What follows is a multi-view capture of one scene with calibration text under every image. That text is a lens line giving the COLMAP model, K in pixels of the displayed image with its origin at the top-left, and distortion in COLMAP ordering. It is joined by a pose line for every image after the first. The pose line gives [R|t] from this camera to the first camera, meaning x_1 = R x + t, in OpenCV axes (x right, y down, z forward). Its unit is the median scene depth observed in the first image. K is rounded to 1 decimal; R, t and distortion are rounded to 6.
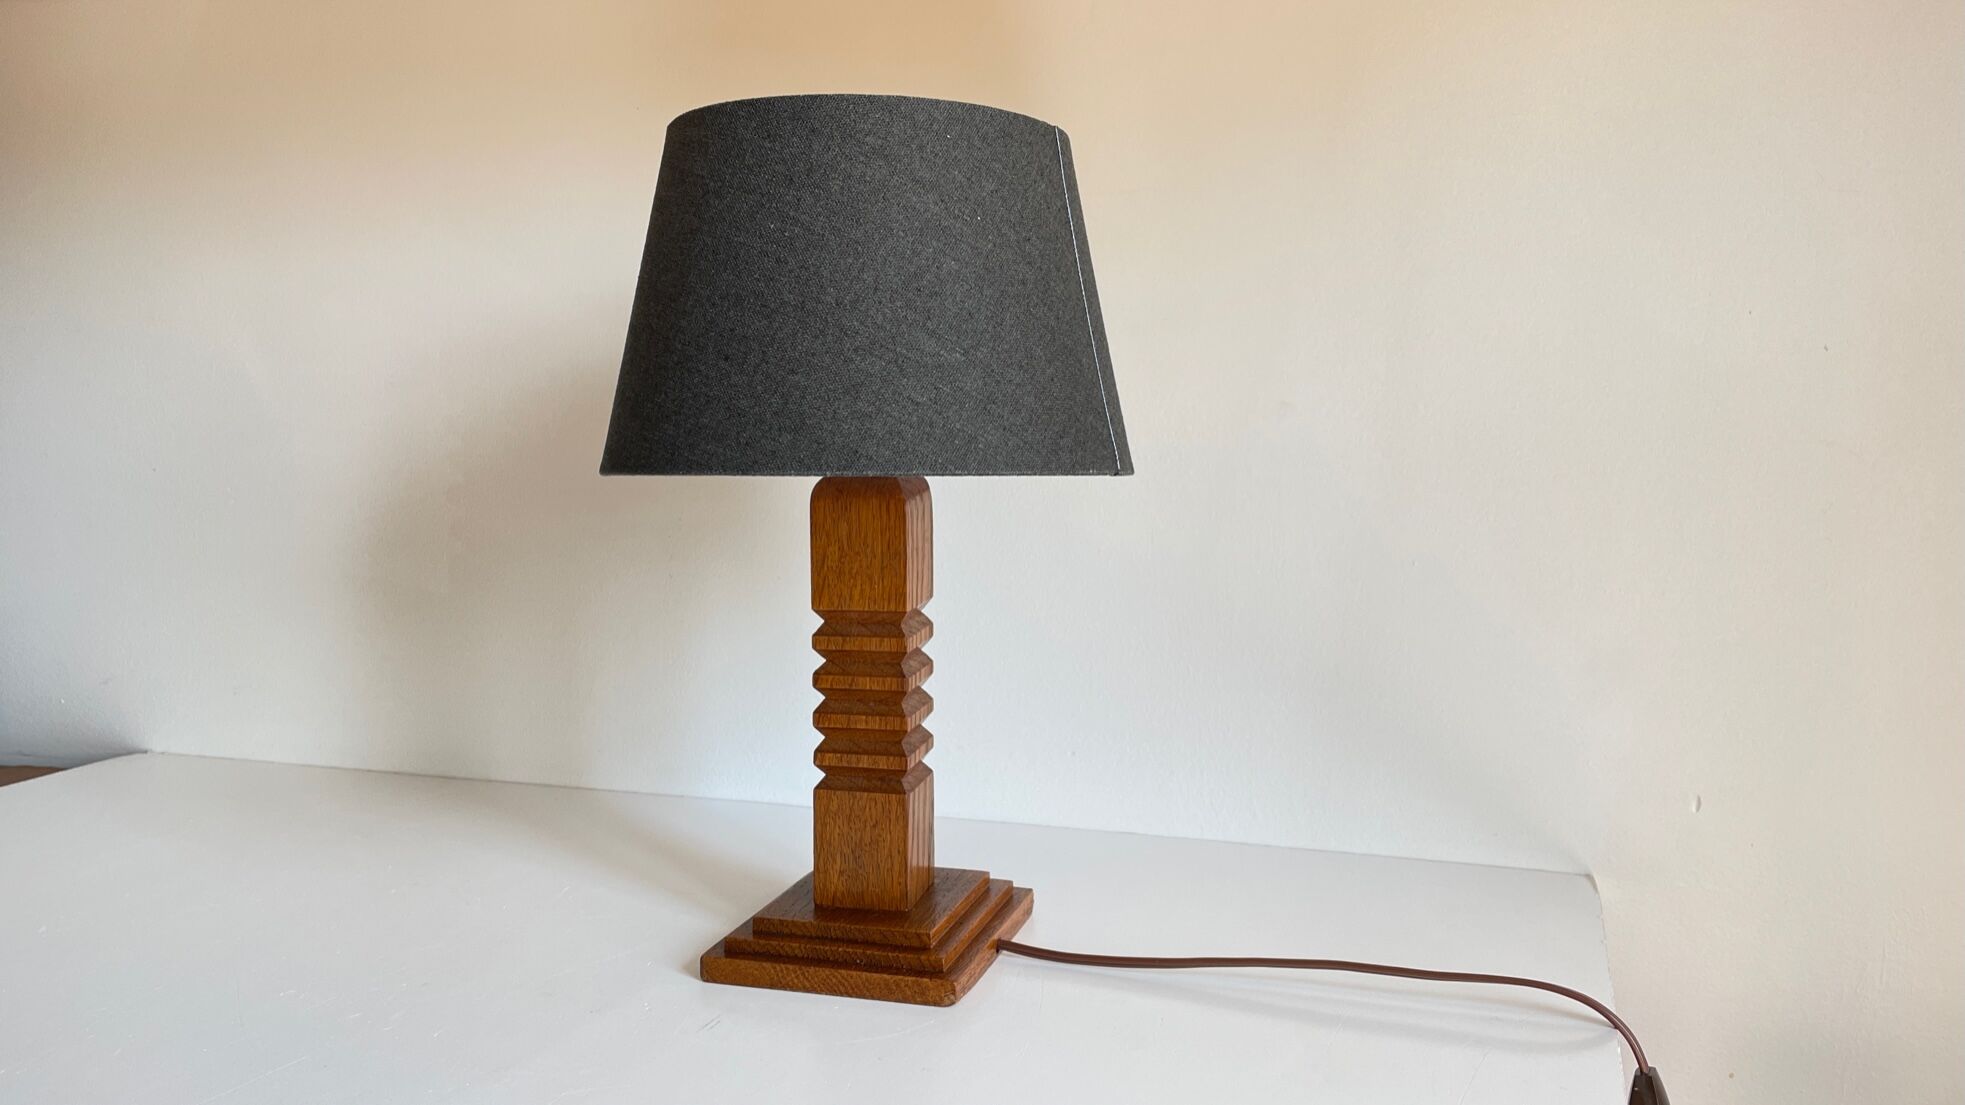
lens RADIAL K [[1476.8, 0, 1010.8], [0, 1476.8, 527.5], [0, 0, 1]] dist [0.114892, -0.167892]
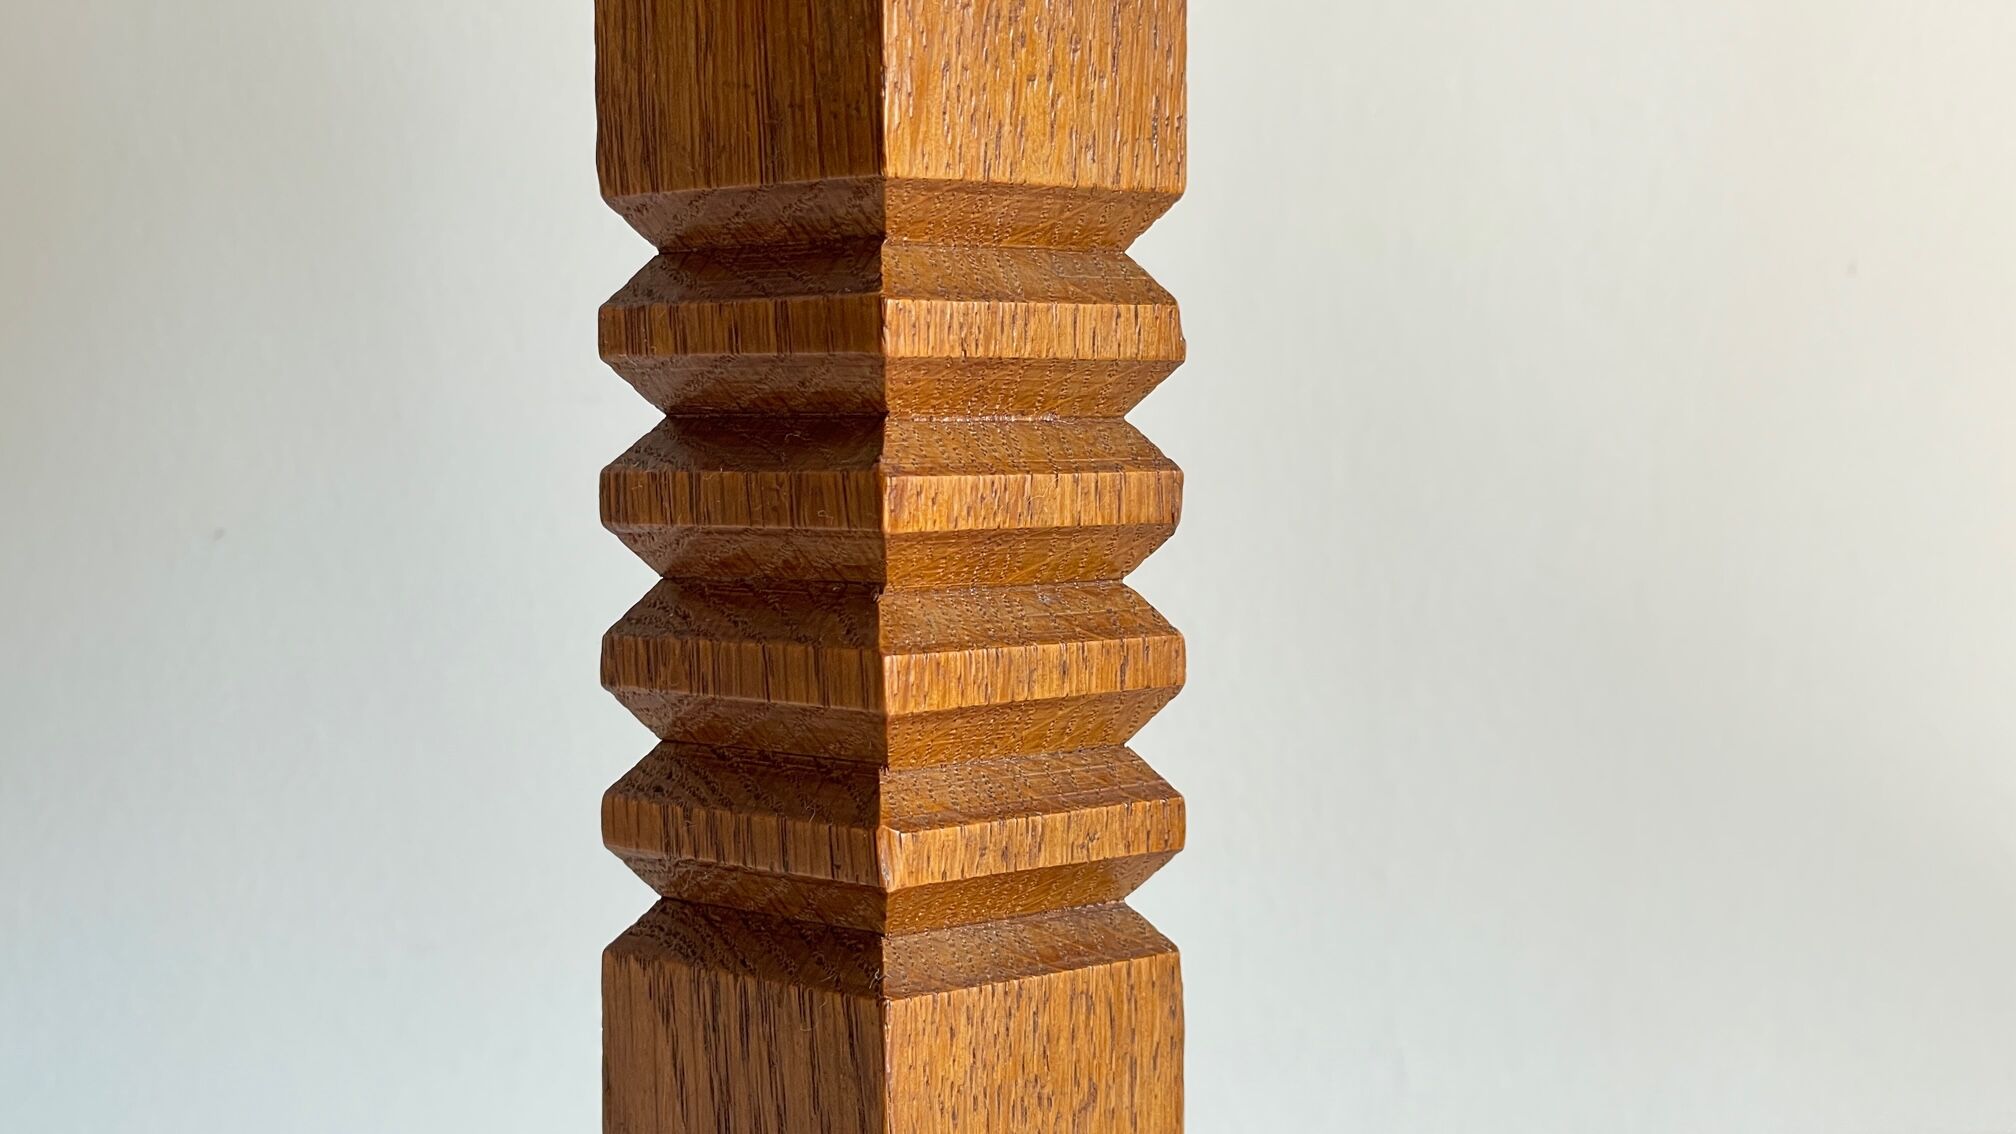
lens RADIAL K [[2980.1, 0, 1008.0], [0, 2980.1, 567.0], [0, 0, 1]] dist [-0.006593, 0.074207]
pose [[0.534214, -0.033174, 0.844698, -0.510231], [0.085788, 0.996199, -0.015131, 0.124298], [-0.840985, 0.080548, 0.535029, 0.767739]]
